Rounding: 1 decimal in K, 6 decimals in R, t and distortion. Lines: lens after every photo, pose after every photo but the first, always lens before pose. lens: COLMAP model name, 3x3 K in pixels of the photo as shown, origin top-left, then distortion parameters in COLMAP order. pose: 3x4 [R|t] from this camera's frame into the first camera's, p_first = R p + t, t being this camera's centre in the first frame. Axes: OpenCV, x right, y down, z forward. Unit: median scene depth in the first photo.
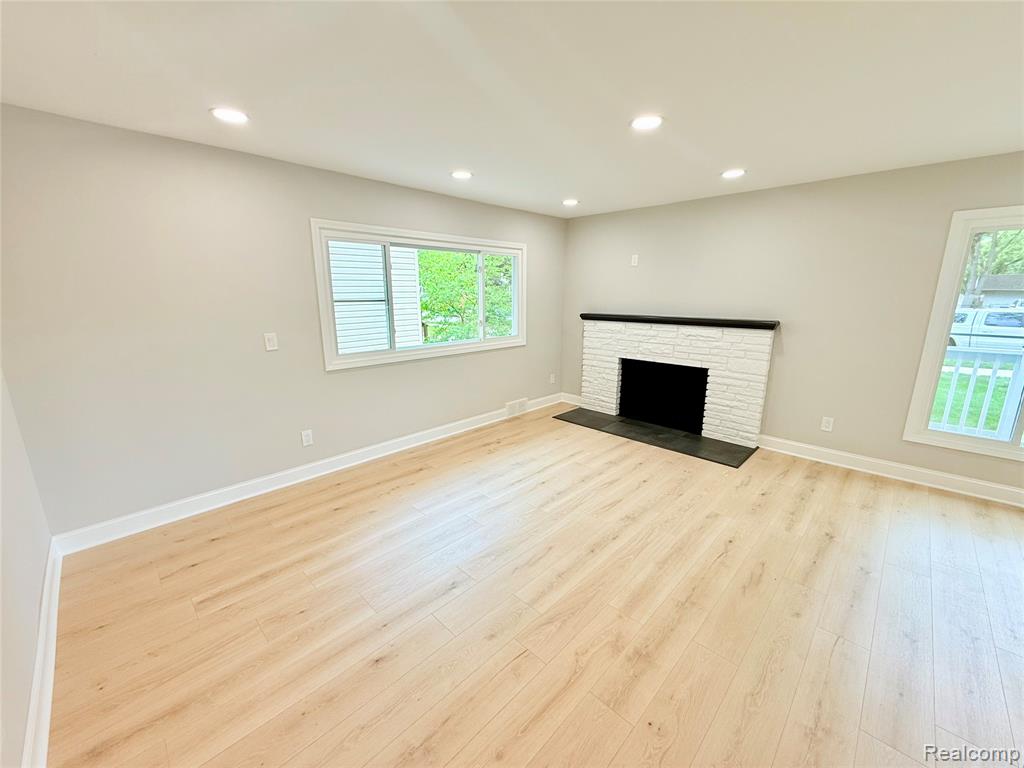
lens RADIAL K [[406.3, 0, 510.4], [0, 406.3, 385.1], [0, 0, 1]] dist [-0.000324, -0.000489]
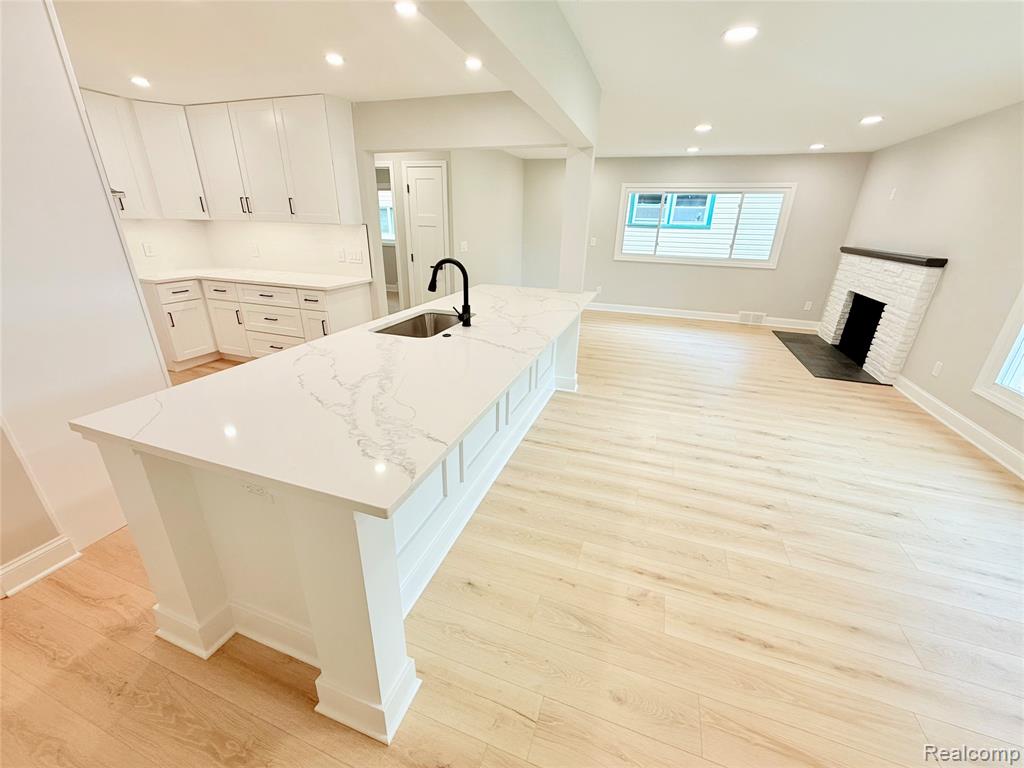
lens RADIAL K [[406.3, 0, 507.6], [0, 406.3, 383.4], [0, 0, 1]] dist [-0.000324, -0.000489]
pose [[0.419330, 0.352628, -0.836550, 0.974118], [-0.224146, 0.933166, 0.280998, 0.070684], [0.879728, 0.069679, 0.470345, -0.312266]]
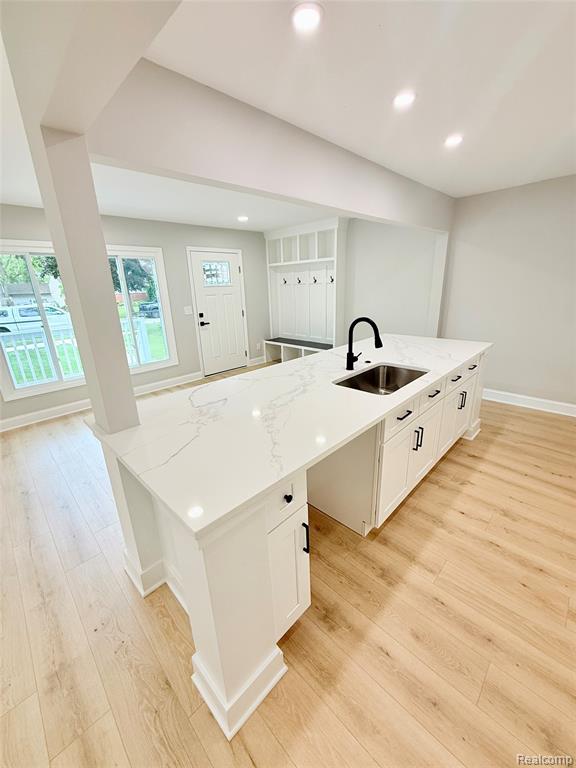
lens RADIAL K [[304.7, 0, 287.6], [0, 304.7, 381.9], [0, 0, 1]] dist [-0.000324, -0.000489]
pose [[0.003512, -0.302538, 0.953131, -0.017937], [0.256352, 0.921558, 0.291572, 0.009621], [-0.966577, 0.243313, 0.080793, -0.043437]]
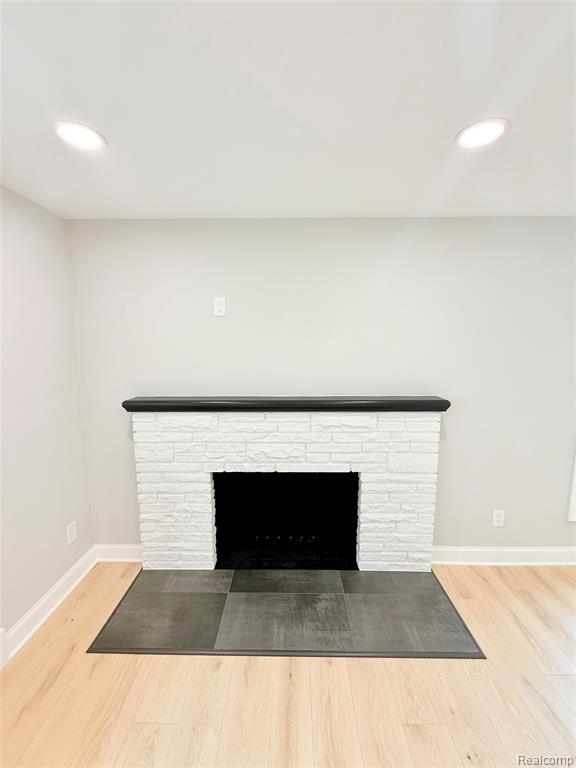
lens RADIAL K [[304.6, 0, 290.1], [0, 304.6, 385.2], [0, 0, 1]] dist [0.004031, -0.000059]
pose [[0.720561, -0.088818, 0.687679, 0.070528], [0.158179, 0.986667, -0.038308, -0.171941], [-0.675108, 0.136380, 0.725003, 0.664417]]
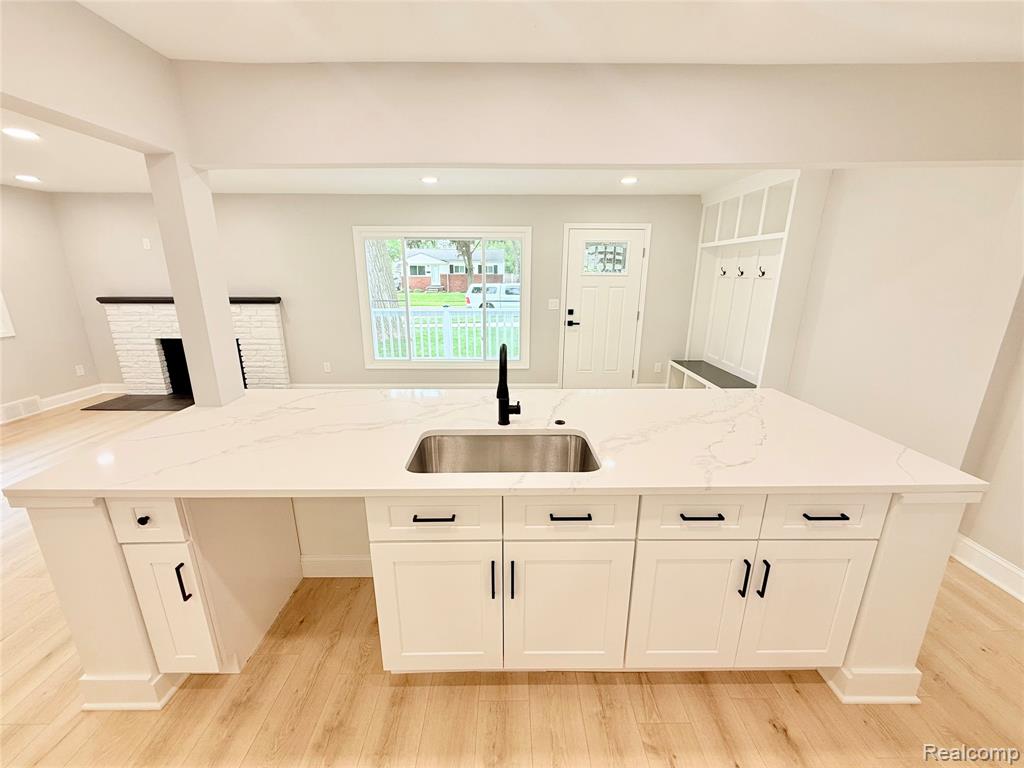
lens RADIAL K [[406.3, 0, 512.0], [0, 406.3, 383.7], [0, 0, 1]] dist [-0.000324, -0.000489]
pose [[0.704982, -0.183947, 0.684955, 0.199058], [0.152174, 0.982519, 0.107236, 0.081207], [-0.692707, 0.028633, 0.720650, -0.414413]]
